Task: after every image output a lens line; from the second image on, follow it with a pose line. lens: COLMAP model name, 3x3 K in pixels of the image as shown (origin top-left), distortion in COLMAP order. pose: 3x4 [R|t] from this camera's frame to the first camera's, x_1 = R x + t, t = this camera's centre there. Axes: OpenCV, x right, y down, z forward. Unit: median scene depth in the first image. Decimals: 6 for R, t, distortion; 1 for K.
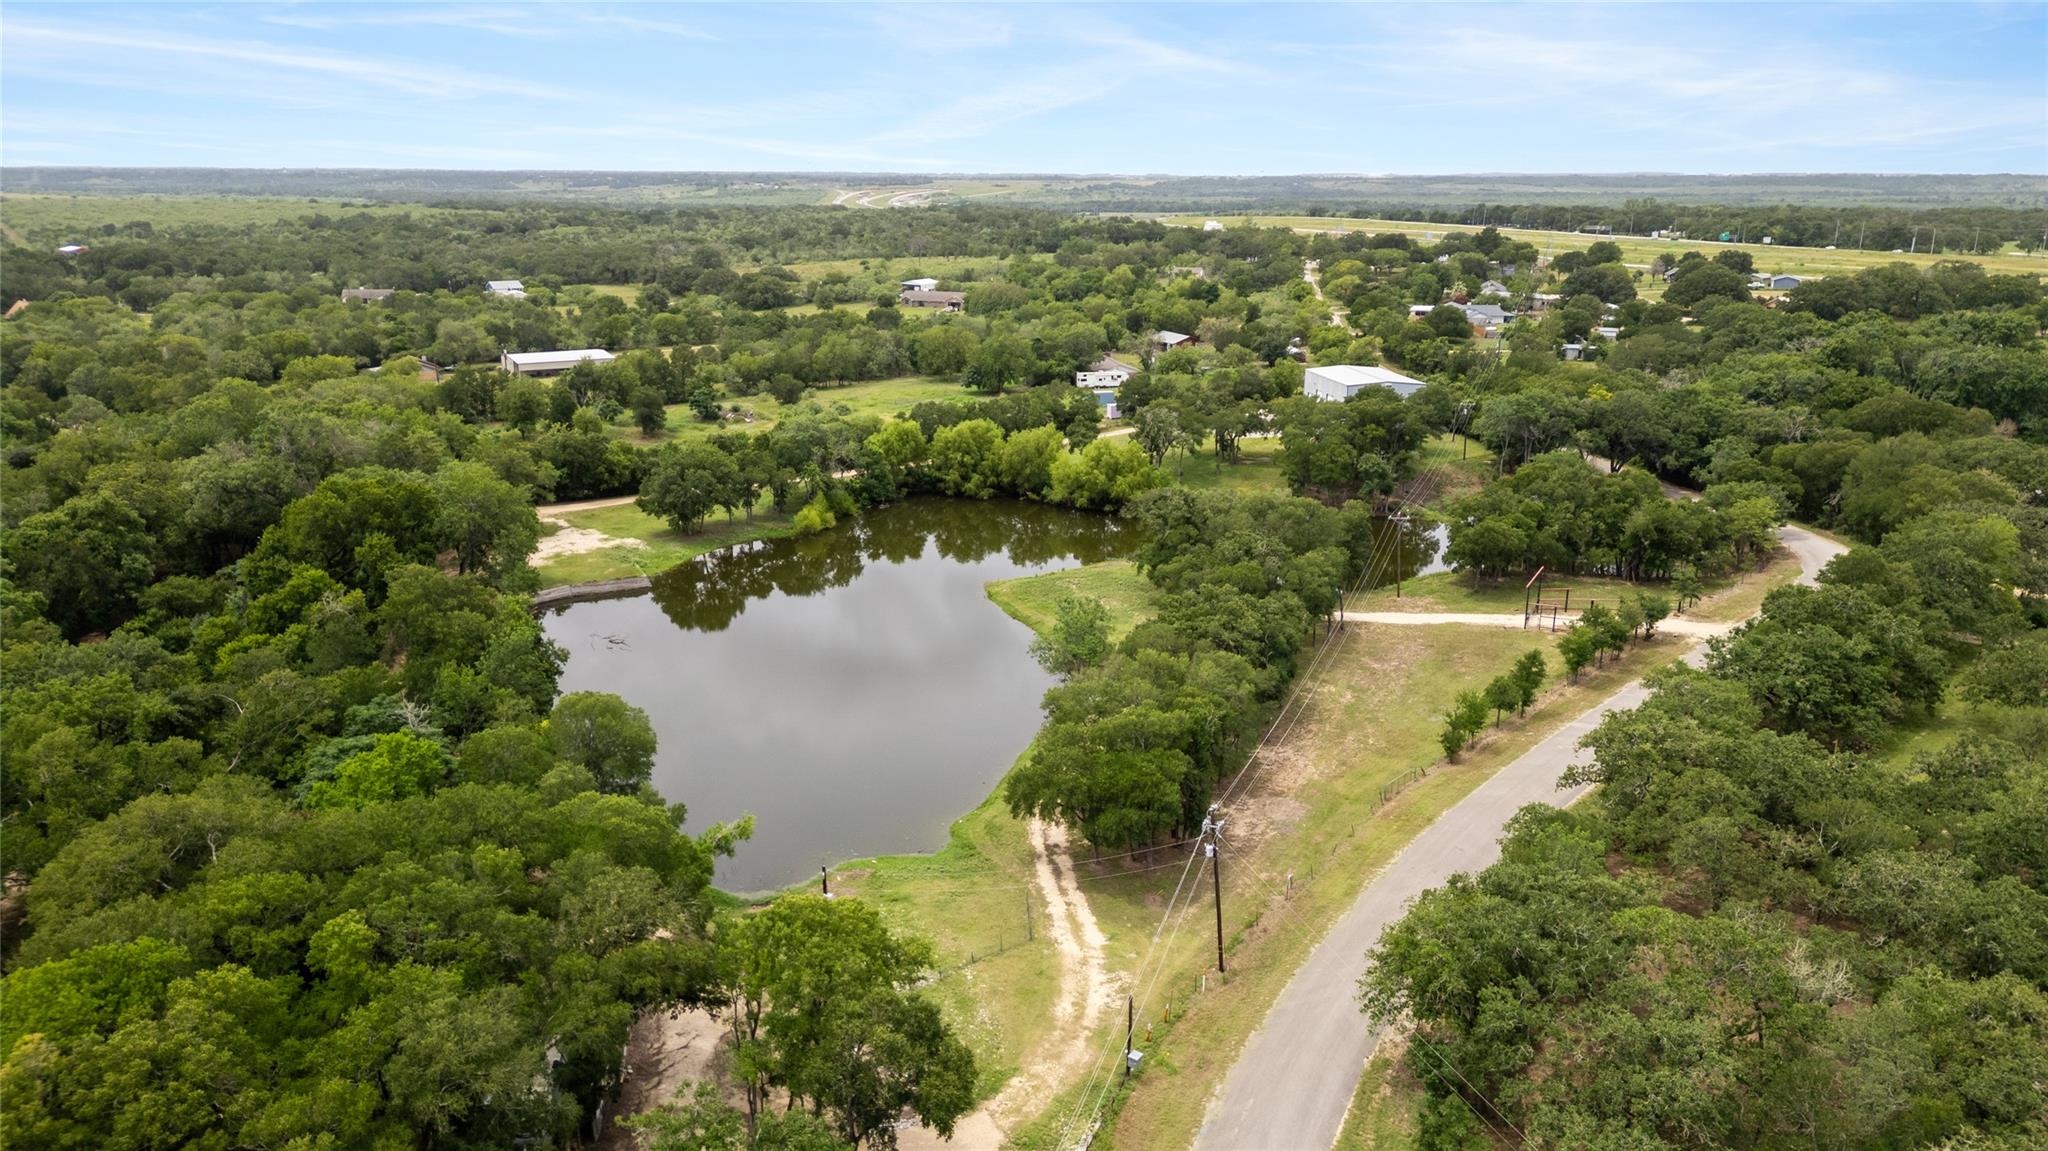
lens RADIAL K [[1489.7, 0, 1037.2], [0, 1489.7, 575.6], [0, 0, 1]] dist [0.065253, -0.045373]
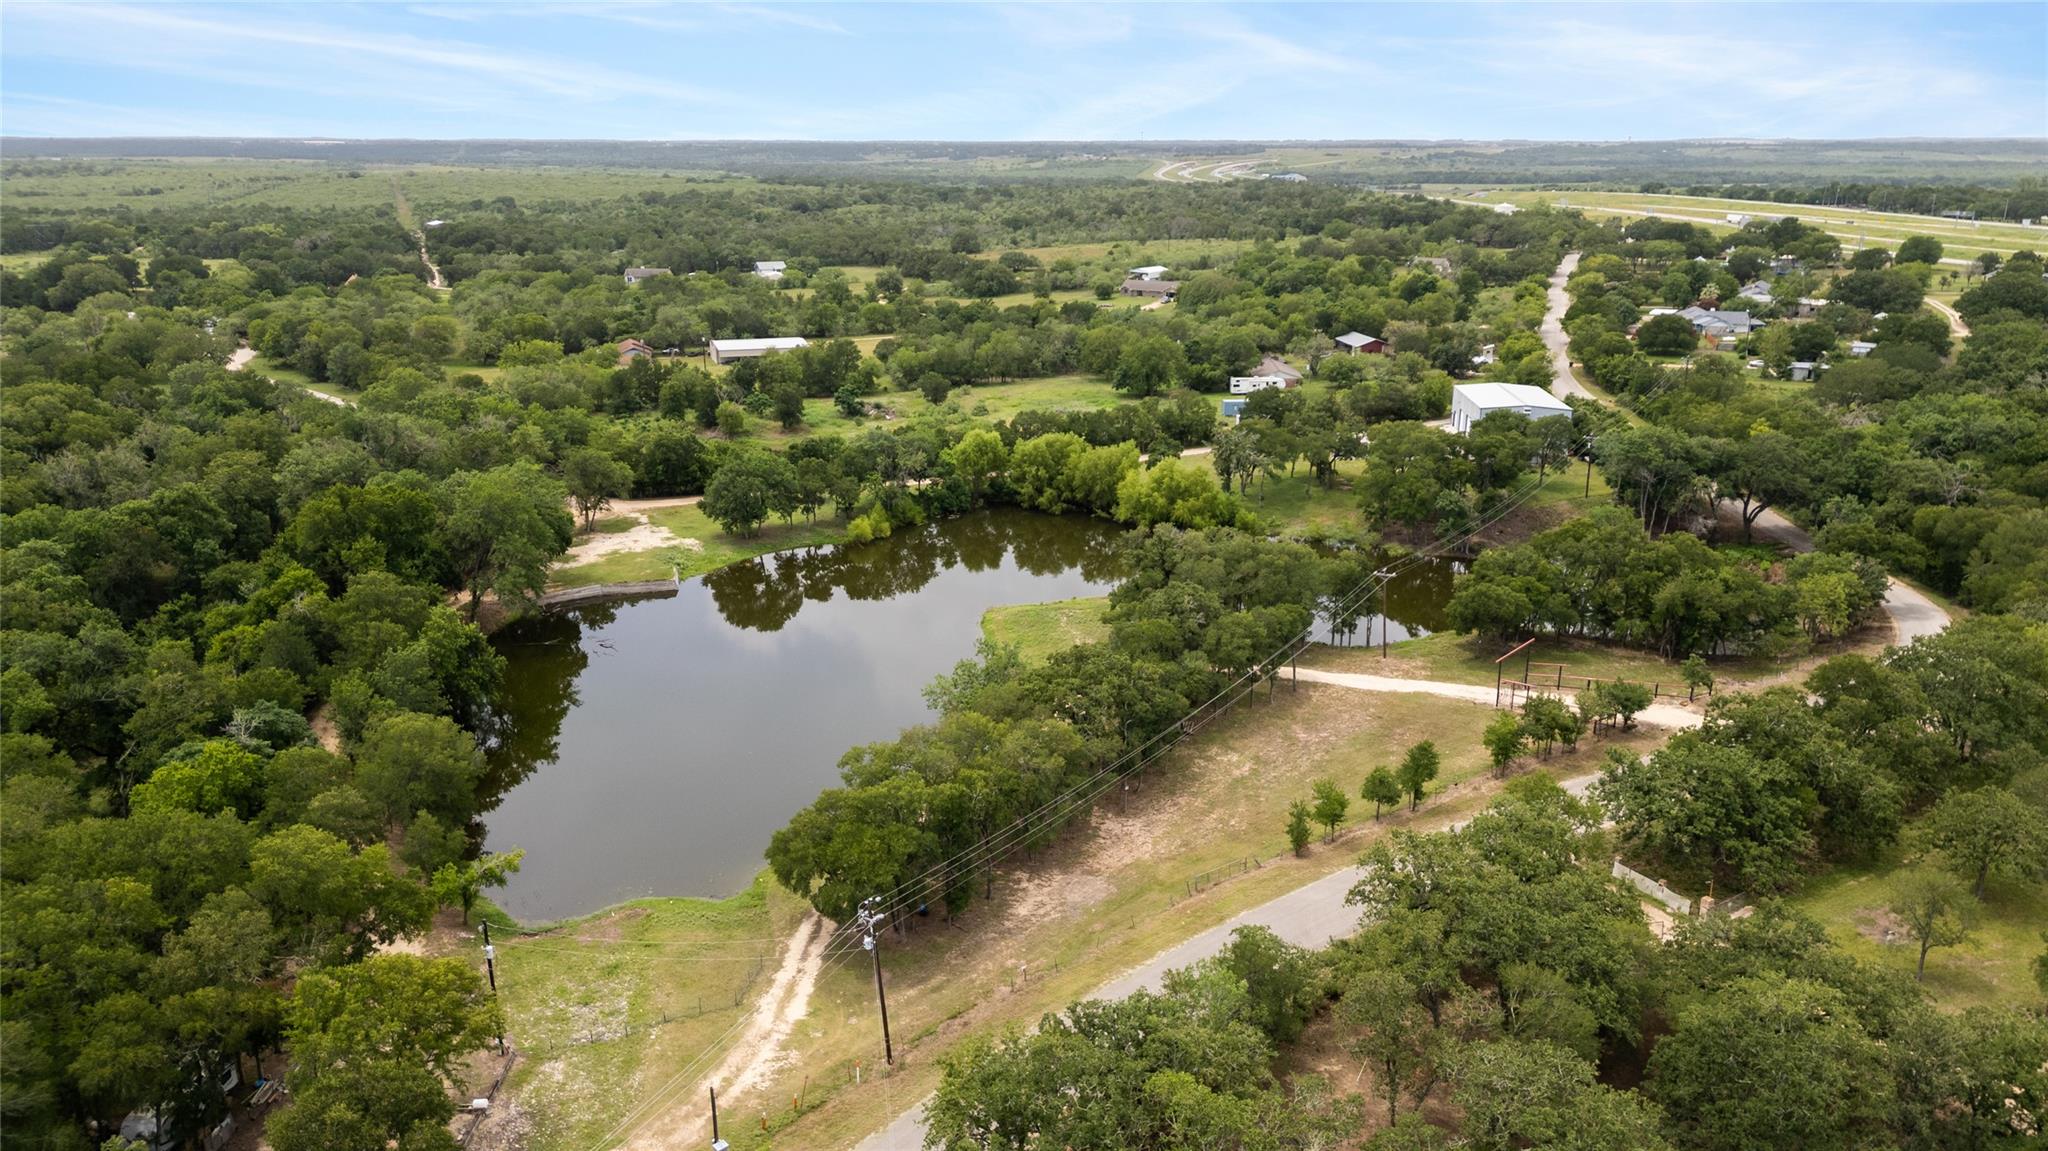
lens RADIAL K [[1489.7, 0, 1018.6], [0, 1489.7, 581.9], [0, 0, 1]] dist [0.065253, -0.045373]
pose [[0.972424, 0.064305, -0.224179, 0.161339], [-0.058852, 0.997787, 0.030931, -0.034577], [0.225672, -0.016885, 0.974057, 0.025613]]
